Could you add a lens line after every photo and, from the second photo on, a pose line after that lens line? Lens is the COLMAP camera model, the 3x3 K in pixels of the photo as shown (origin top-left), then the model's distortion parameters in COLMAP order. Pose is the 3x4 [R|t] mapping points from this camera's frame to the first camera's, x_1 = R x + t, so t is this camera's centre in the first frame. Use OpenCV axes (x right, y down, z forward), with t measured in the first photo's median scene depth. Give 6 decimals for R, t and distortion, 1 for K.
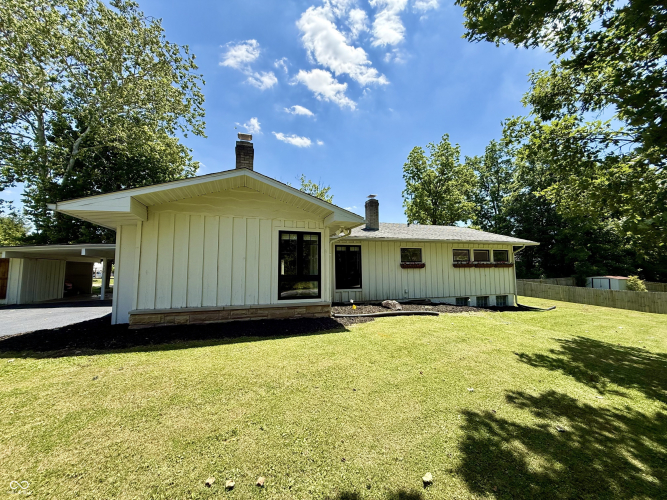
lens RADIAL K [[267.6, 0, 333.4], [0, 267.6, 247.4], [0, 0, 1]] dist [0.000129, 0.000970]
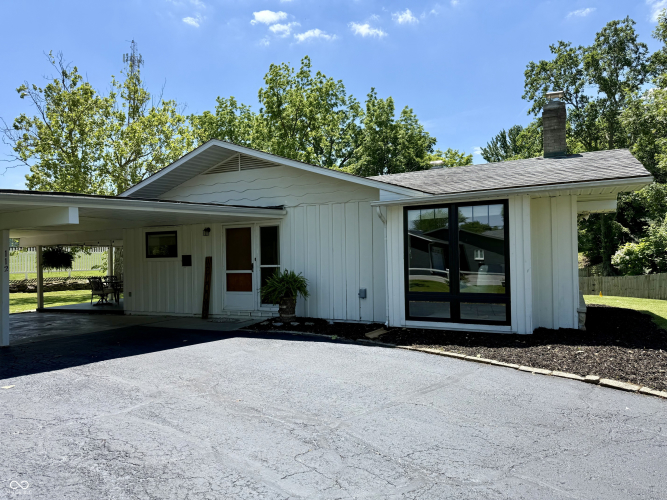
lens RADIAL K [[473.2, 0, 338.6], [0, 473.2, 251.9], [0, 0, 1]] dist [0.060477, -0.065707]
pose [[0.701608, 0.004565, 0.712548, -2.527357], [-0.049077, 0.997914, 0.041931, 0.052431], [-0.710871, -0.064389, 0.700369, 0.566505]]
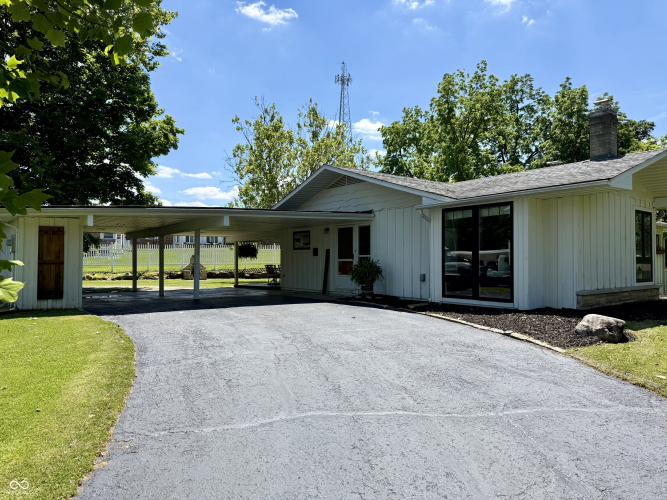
lens RADIAL K [[473.2, 0, 334.6], [0, 473.2, 254.9], [0, 0, 1]] dist [0.060477, -0.065707]
pose [[0.935821, 0.013282, 0.352224, -2.389271], [-0.038648, 0.997131, 0.065082, 0.037330], [-0.350349, -0.074518, 0.933650, -0.279895]]
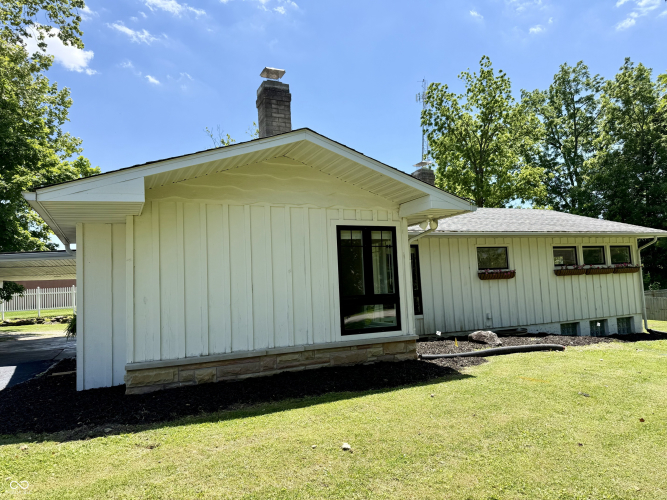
lens RADIAL K [[473.2, 0, 334.0], [0, 473.2, 247.5], [0, 0, 1]] dist [0.060477, -0.065707]
pose [[0.993357, -0.028407, 0.111515, -0.455146], [0.028514, 0.999593, 0.000639, -0.016533], [-0.111487, 0.002544, 0.993763, -0.143002]]
